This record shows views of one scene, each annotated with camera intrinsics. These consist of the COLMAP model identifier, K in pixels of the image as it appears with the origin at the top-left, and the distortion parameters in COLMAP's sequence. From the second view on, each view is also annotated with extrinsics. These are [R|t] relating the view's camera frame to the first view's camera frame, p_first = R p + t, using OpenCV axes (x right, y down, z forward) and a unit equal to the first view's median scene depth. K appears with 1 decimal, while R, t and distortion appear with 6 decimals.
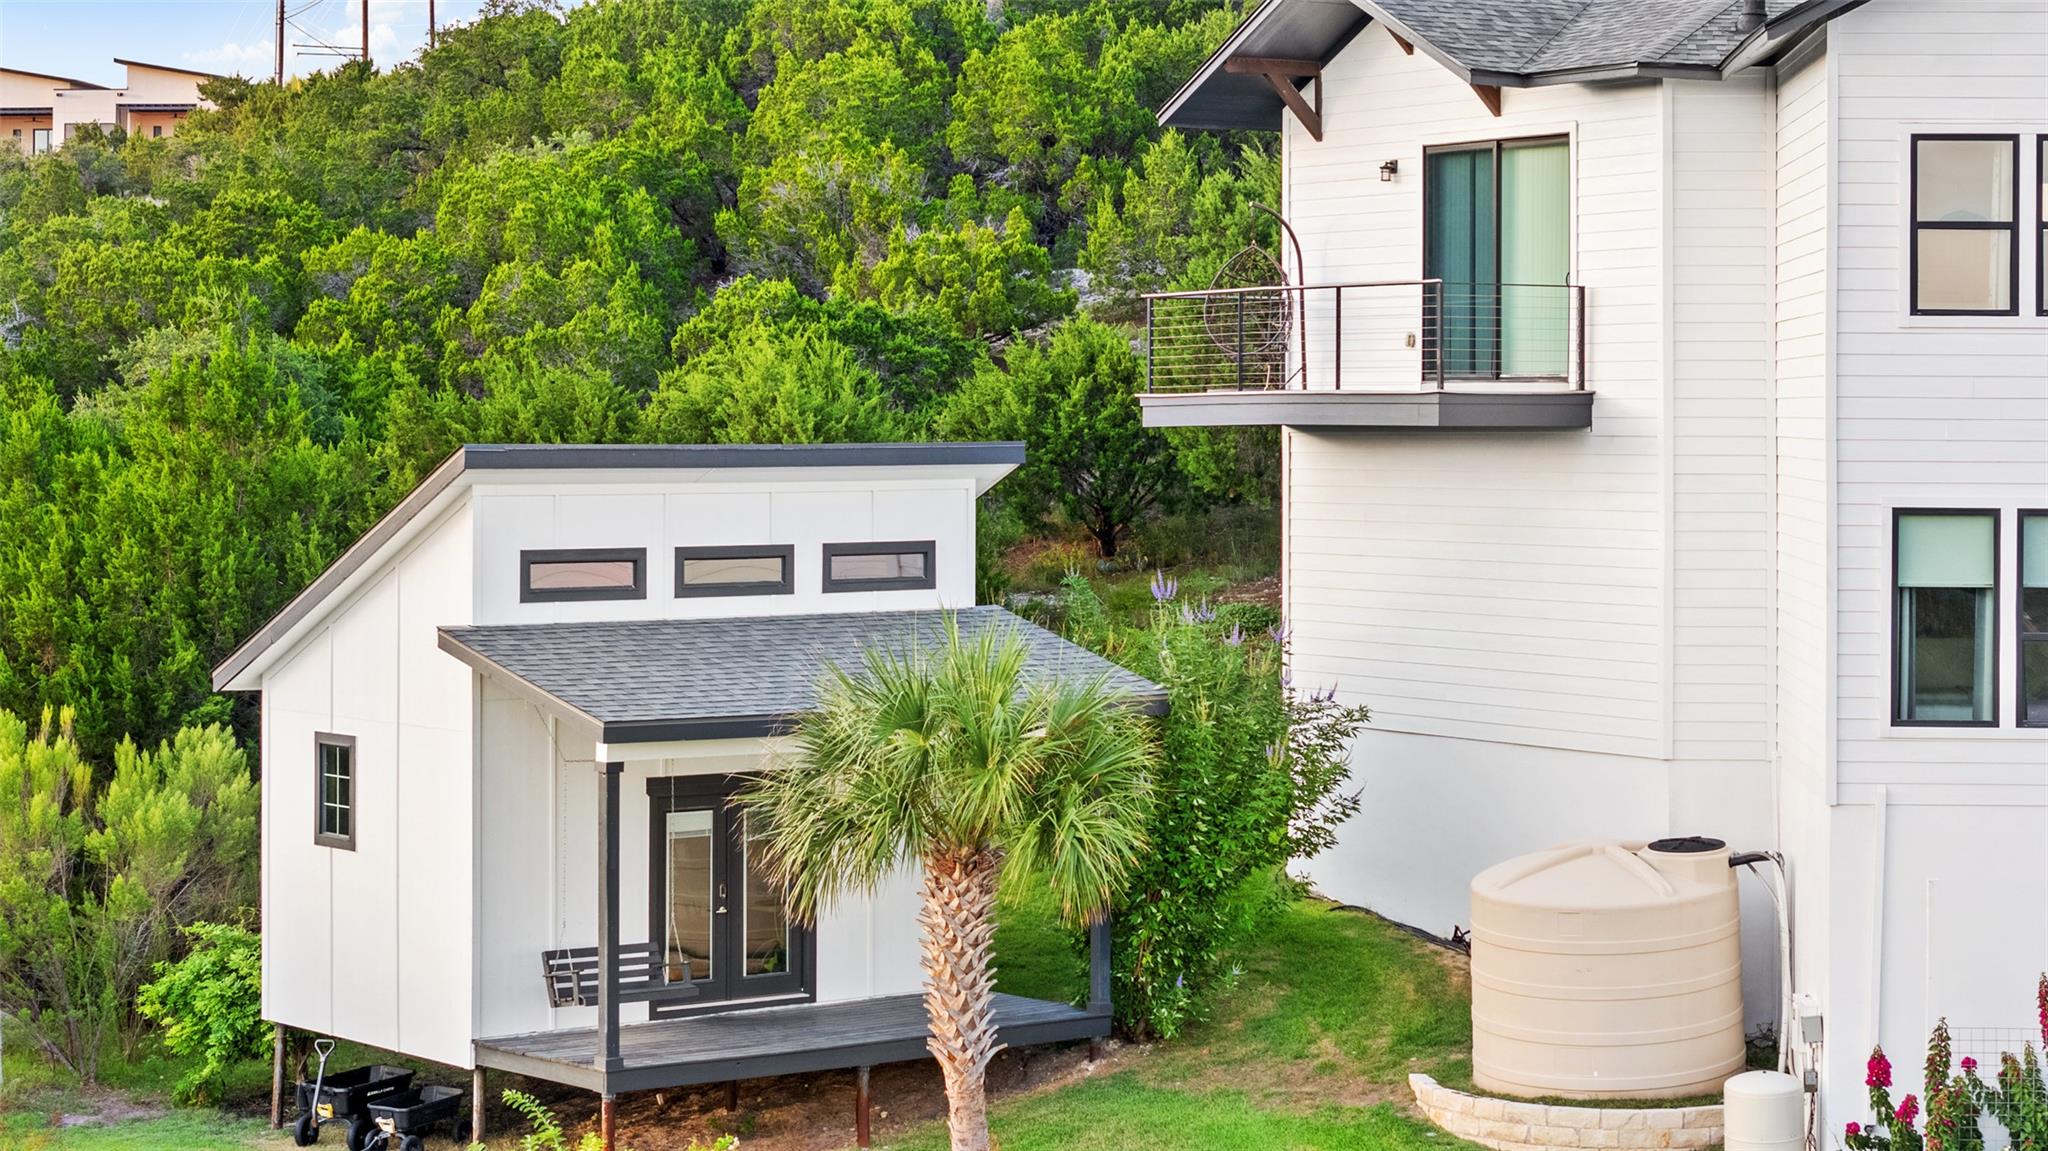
lens RADIAL K [[4197.7, 0, 1024.7], [0, 4197.7, 574.0], [0, 0, 1]] dist [-0.155278, 0.000000]
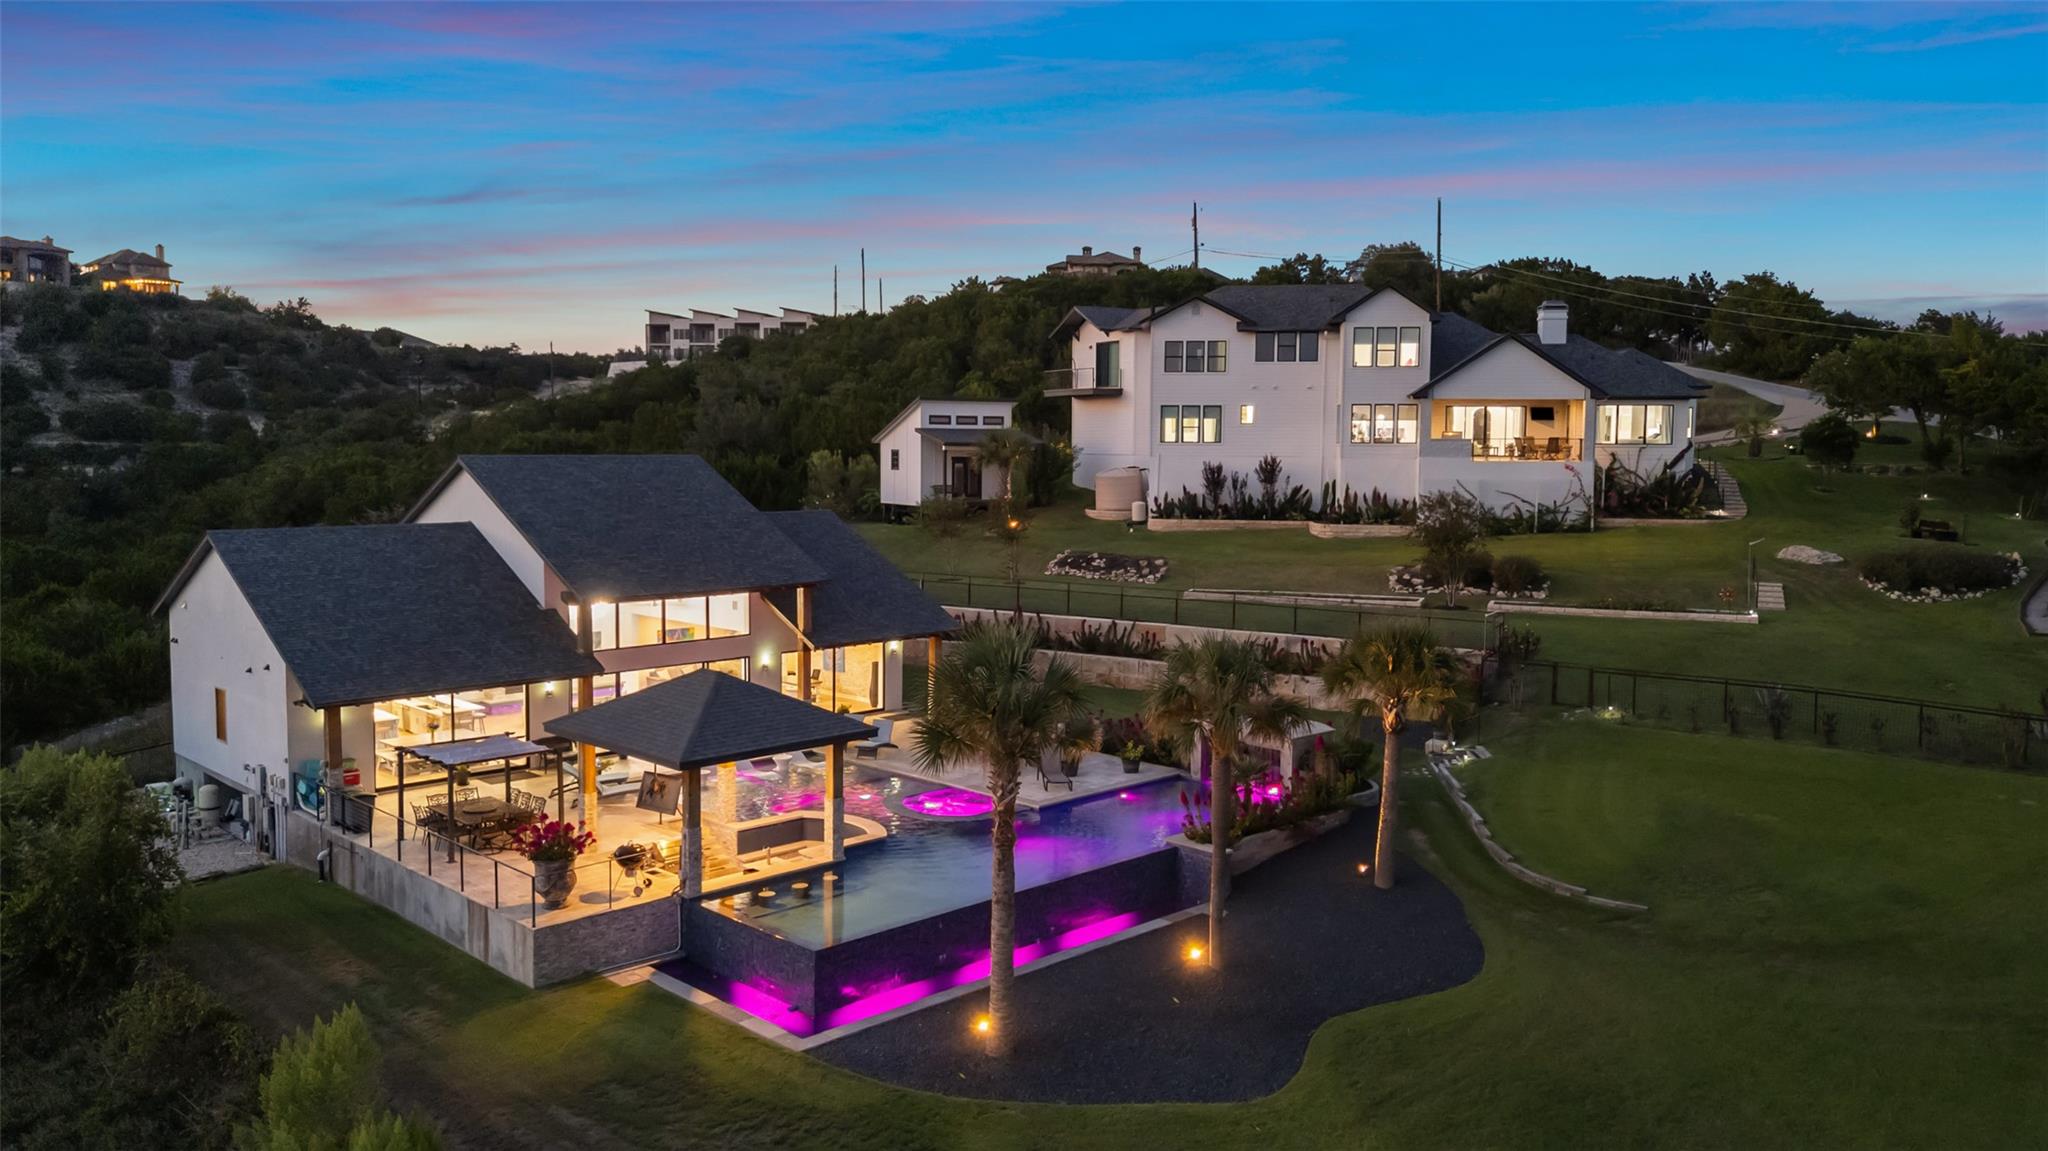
lens RADIAL K [[1463.3, 0, 1025.8], [0, 1463.3, 586.9], [0, 0, 1]] dist [0.006381, 0.000981]
pose [[0.999319, 0.009895, -0.035551, 0.071793], [-0.007453, 0.997644, 0.068191, 0.078498], [0.036142, -0.067880, 0.997039, -0.854936]]
